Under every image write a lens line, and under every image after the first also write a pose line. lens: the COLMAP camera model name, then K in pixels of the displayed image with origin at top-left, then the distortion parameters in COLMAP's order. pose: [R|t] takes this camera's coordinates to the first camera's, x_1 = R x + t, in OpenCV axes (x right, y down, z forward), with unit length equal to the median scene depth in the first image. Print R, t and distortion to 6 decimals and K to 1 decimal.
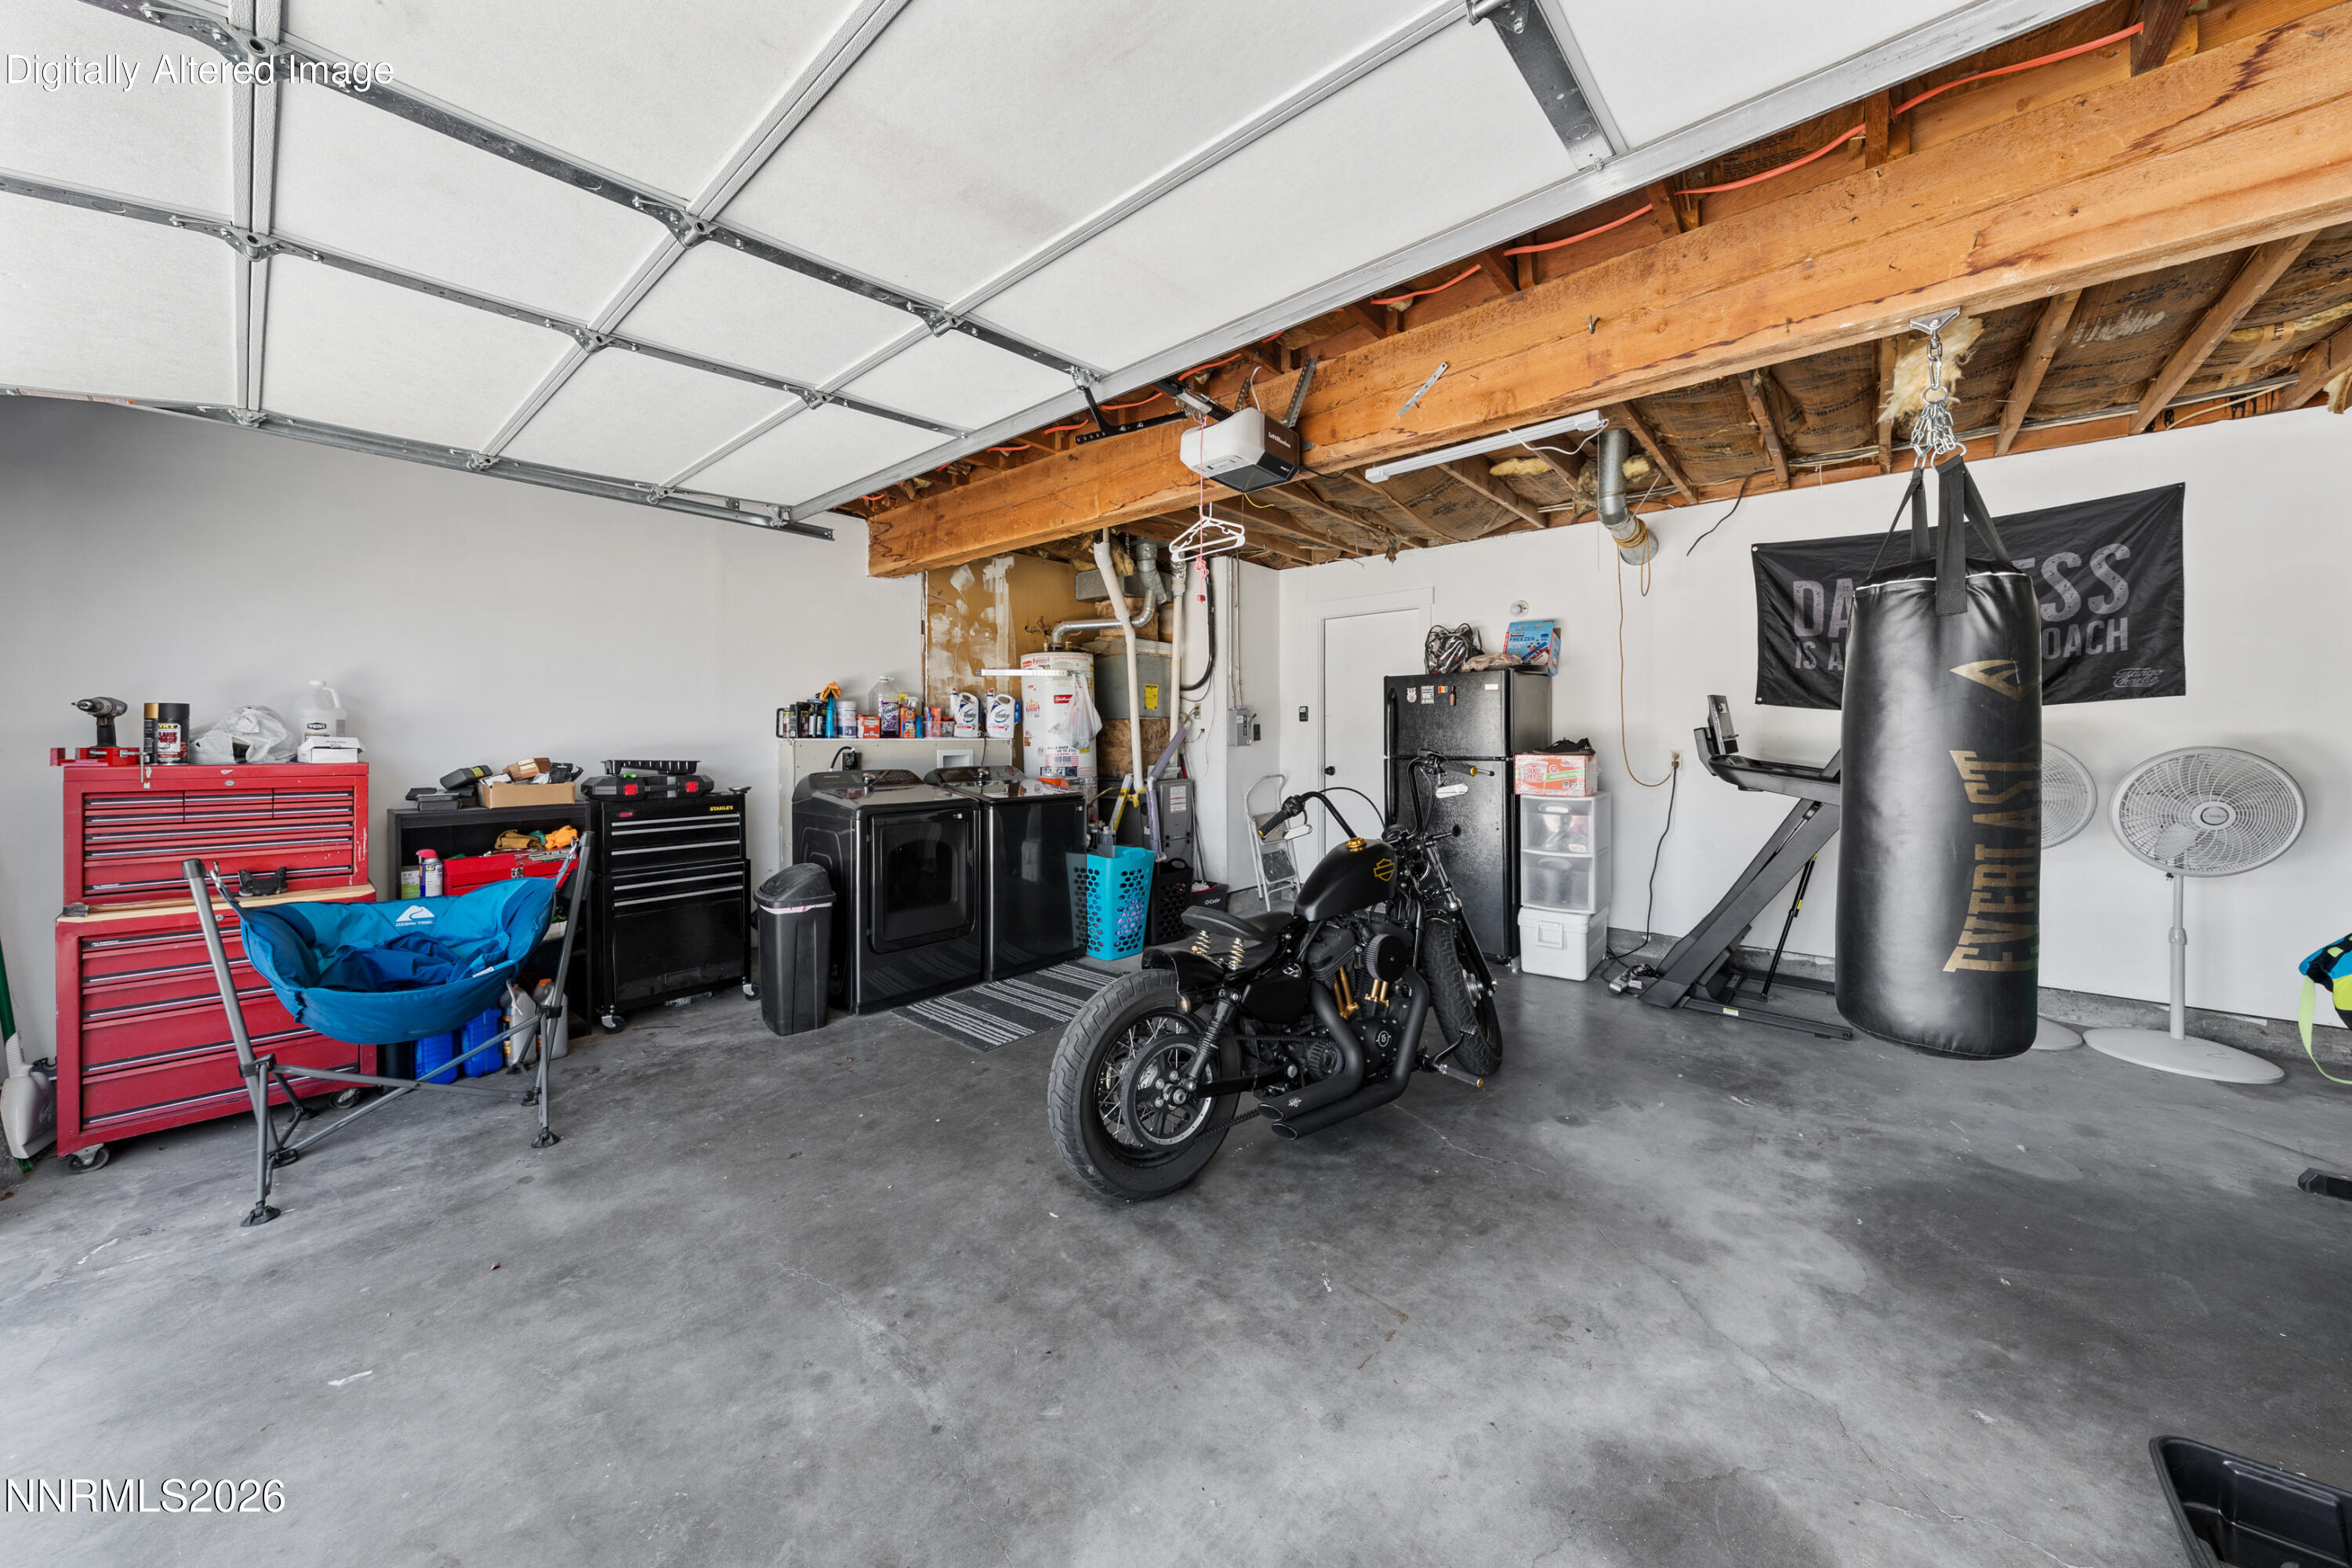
lens RADIAL K [[829.7, 0, 1153.1], [0, 829.7, 737.8], [0, 0, 1]] dist [0.107401, -0.000036]
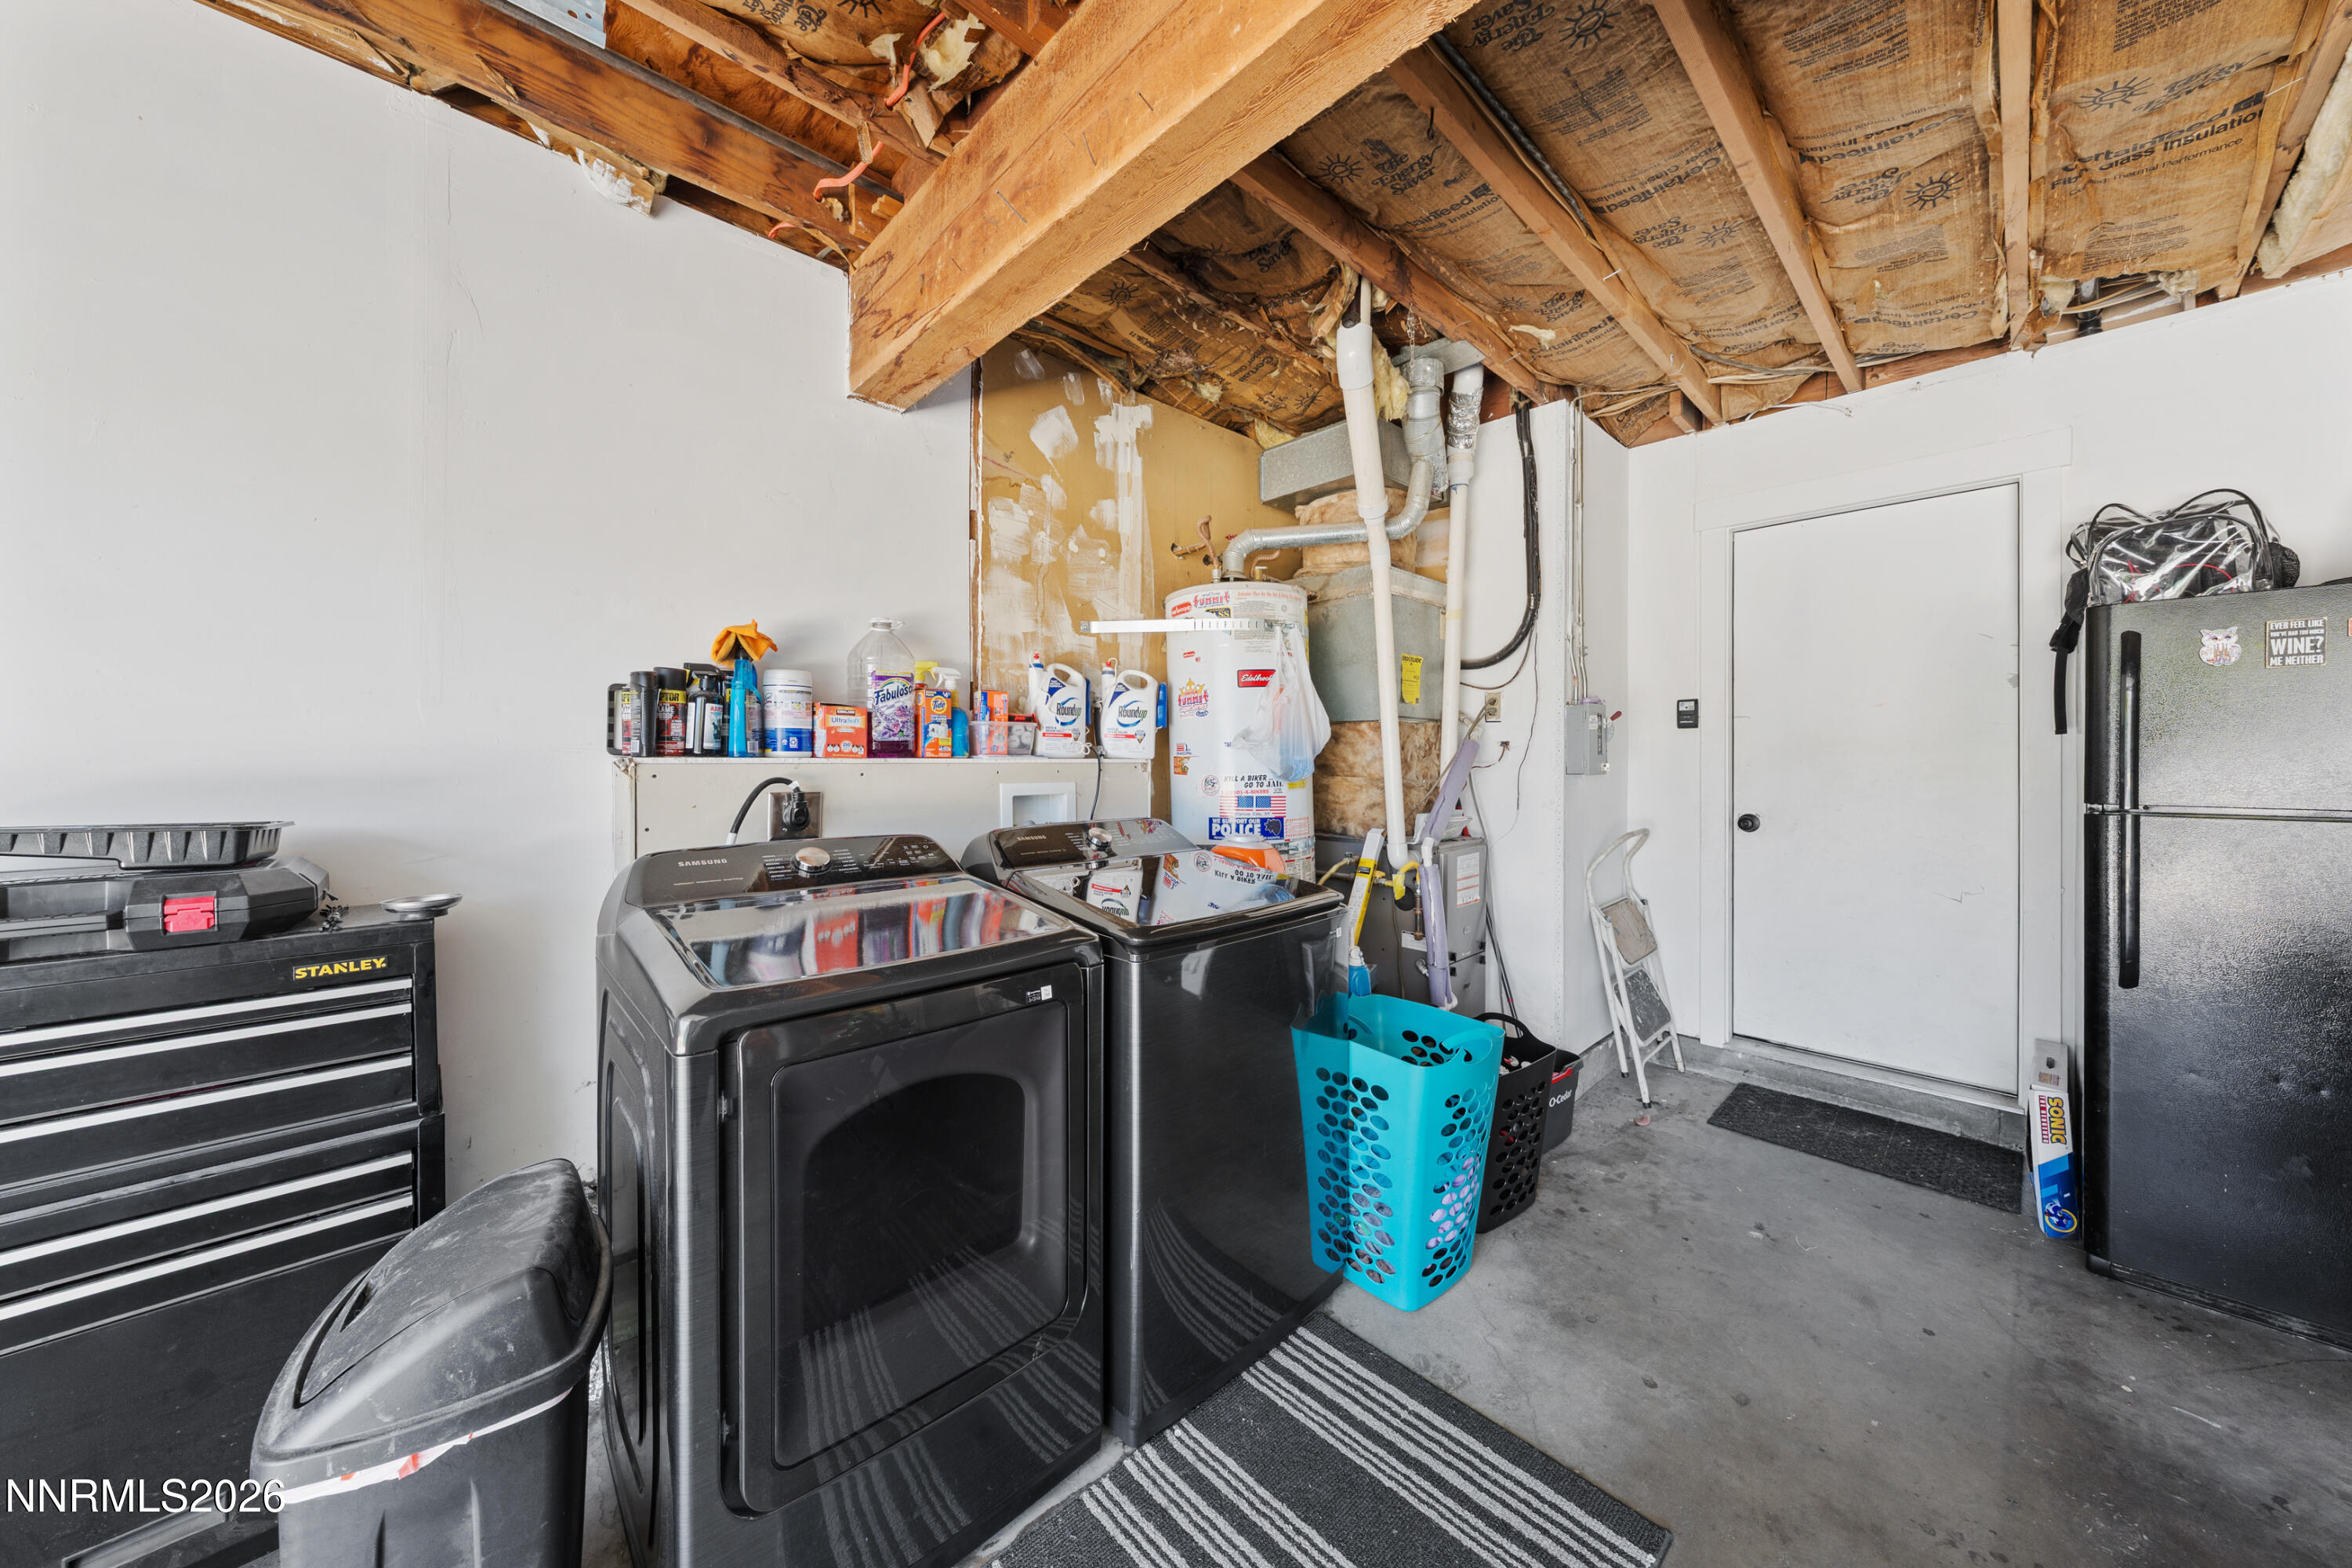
lens RADIAL K [[795.1, 0, 1175.2], [0, 795.1, 790.6], [0, 0, 1]] dist [-0.001041, -0.000073]
pose [[0.996880, 0.006858, -0.078635, -0.120541], [-0.003548, 0.999105, 0.042159, -0.000572], [0.078854, -0.041748, 0.996012, 0.540270]]
